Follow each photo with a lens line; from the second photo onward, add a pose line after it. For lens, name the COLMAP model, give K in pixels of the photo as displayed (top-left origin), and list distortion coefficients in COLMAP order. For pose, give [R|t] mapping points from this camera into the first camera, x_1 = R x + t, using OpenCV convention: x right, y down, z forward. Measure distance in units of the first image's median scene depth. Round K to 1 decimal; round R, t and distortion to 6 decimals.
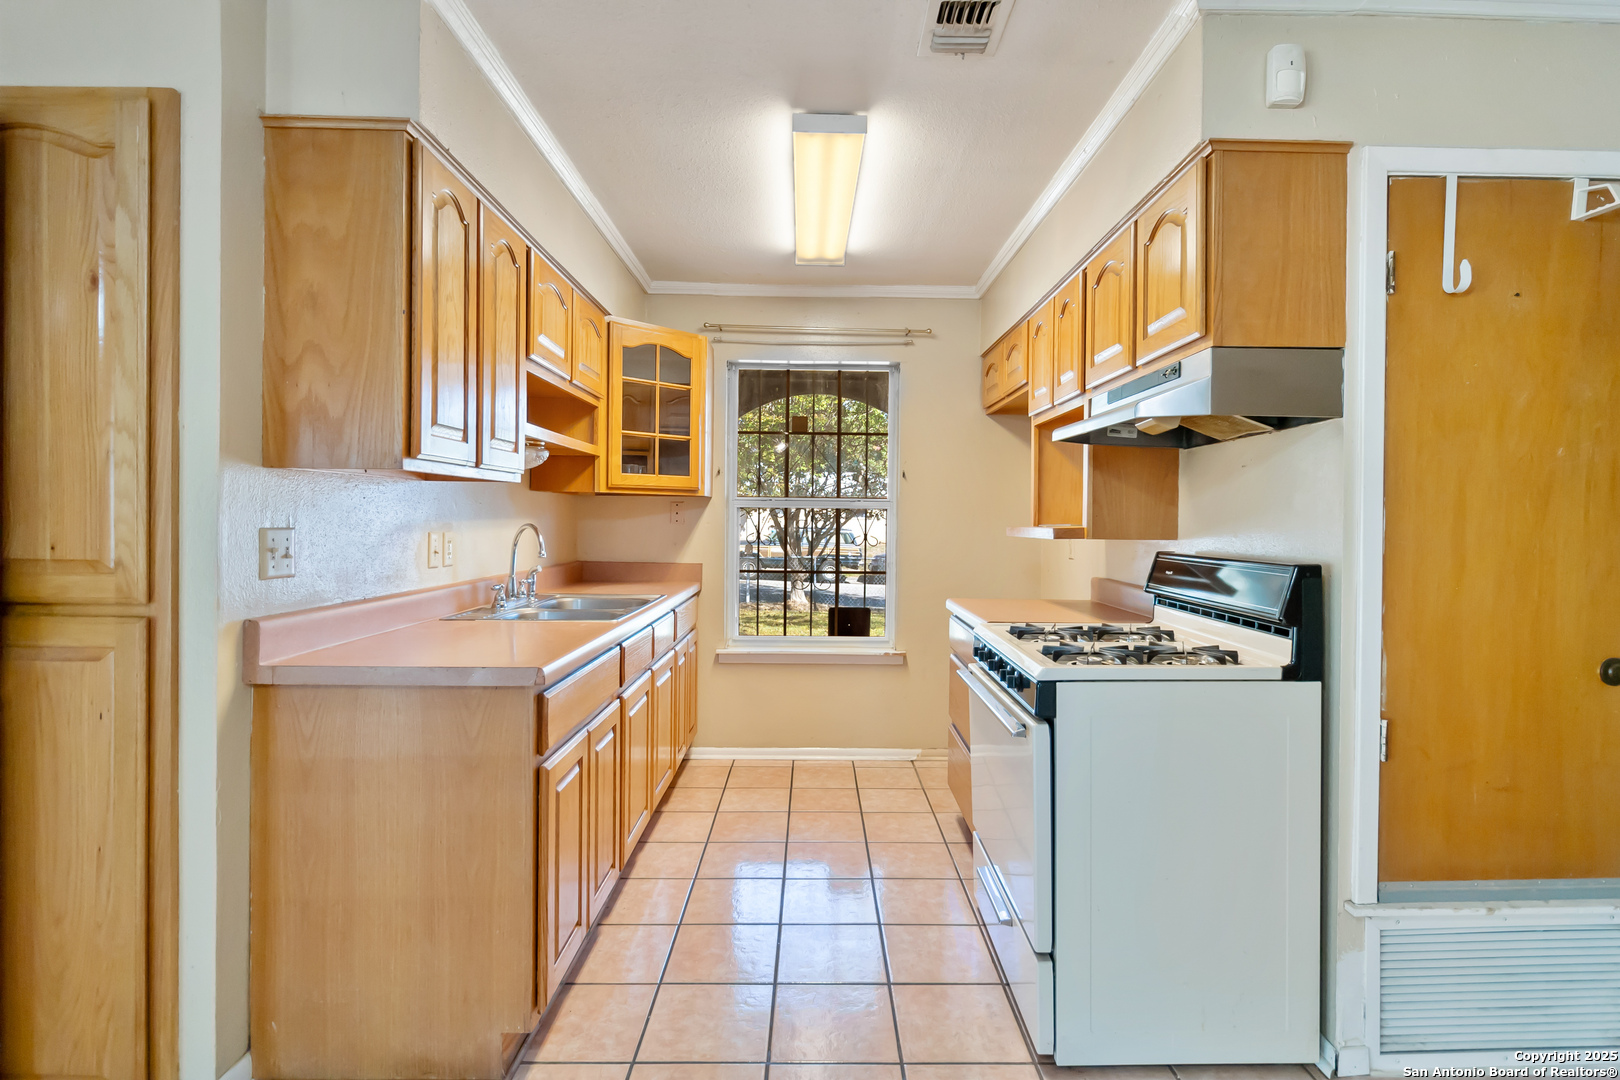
lens RADIAL K [[795.1, 0, 837.0], [0, 795.1, 524.5], [0, 0, 1]] dist [0.000257, -0.000492]
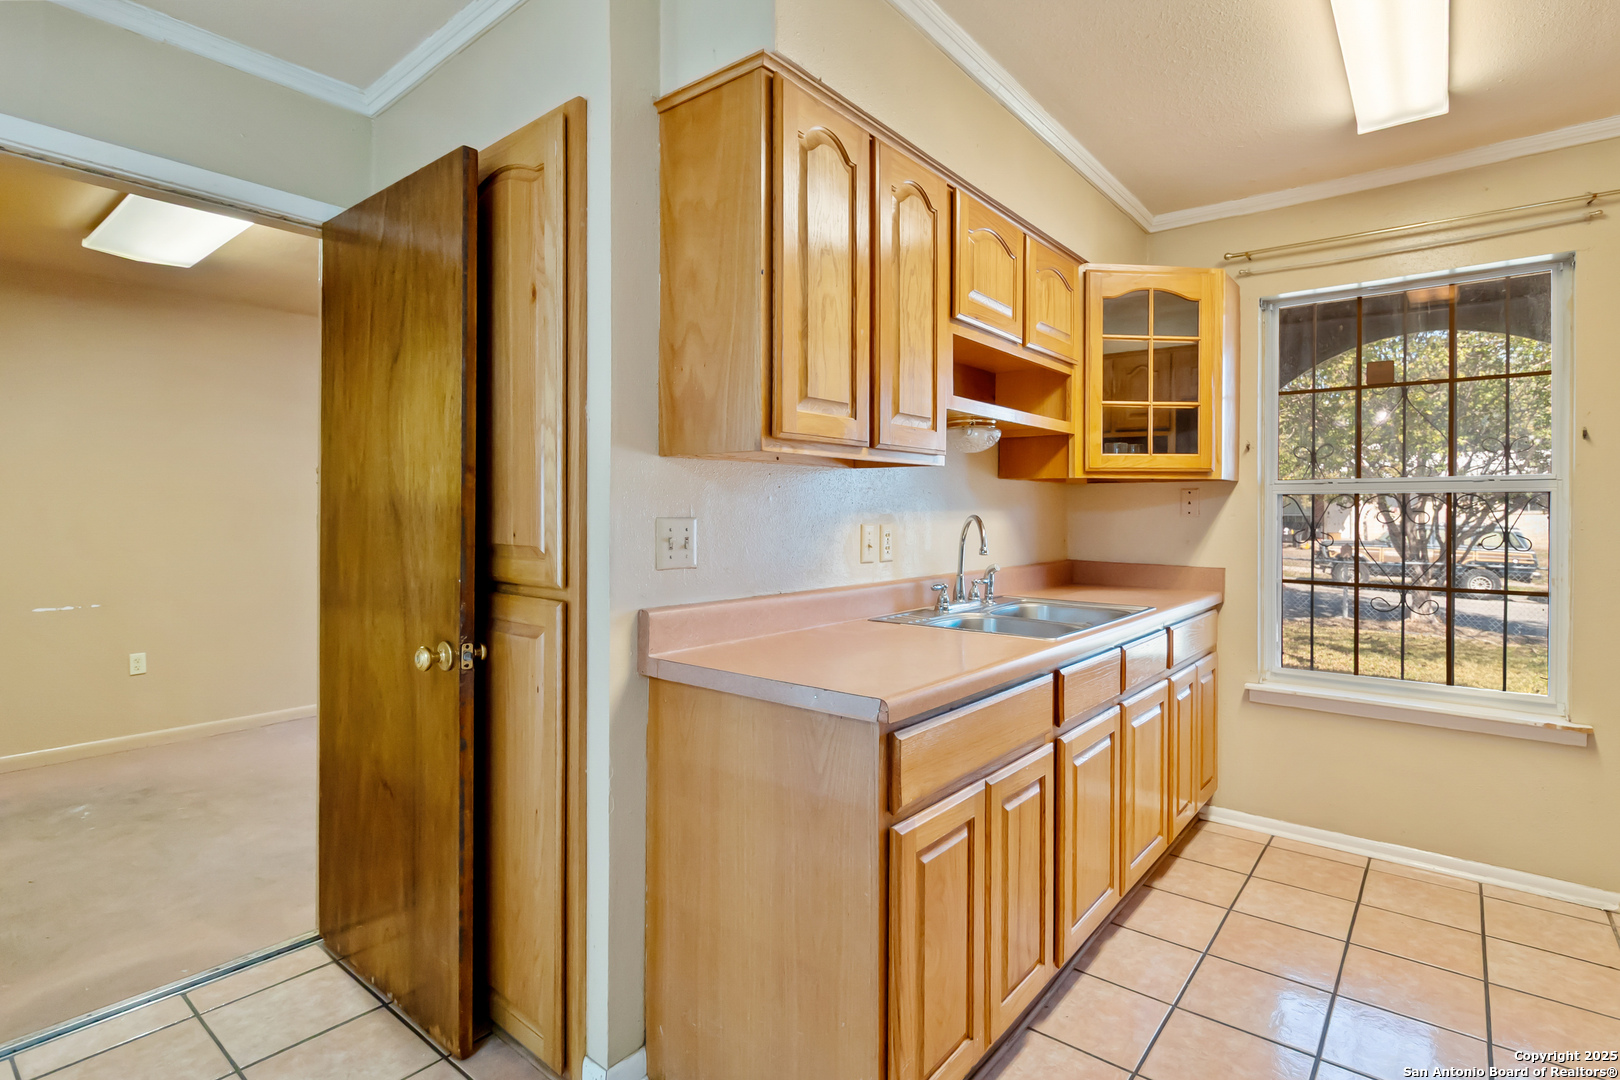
lens RADIAL K [[805.7, 0, 818.7], [0, 805.7, 512.8], [0, 0, 1]] dist [-0.001450, -0.000913]
pose [[0.764147, -0.006519, -0.645010, 0.052142], [-0.000136, 0.999947, -0.010268, 0.005917], [0.645043, 0.007934, 0.764105, 0.246295]]
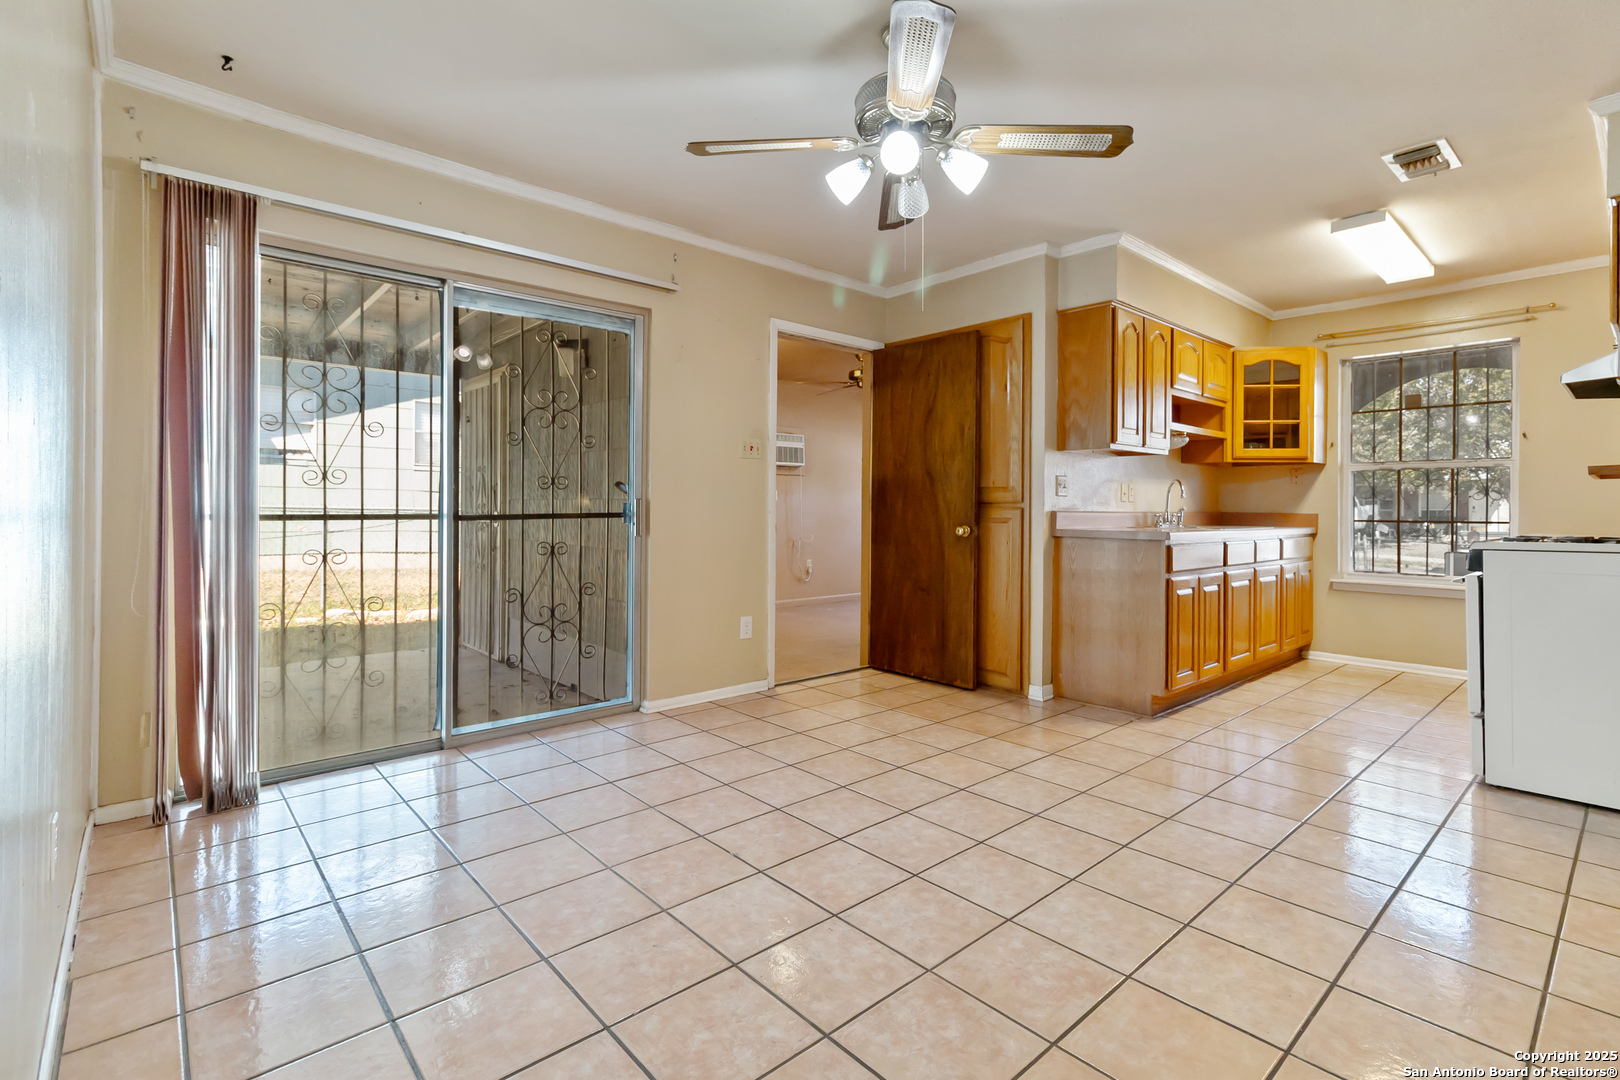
lens RADIAL K [[748.3, 0, 812.9], [0, 748.3, 512.2], [0, 0, 1]] dist [0.001331, 0.000591]
pose [[0.646378, -0.004099, -0.763006, 0.391598], [-0.003699, 0.999957, -0.008506, 0.097364], [0.763008, 0.008320, 0.646335, -0.749928]]
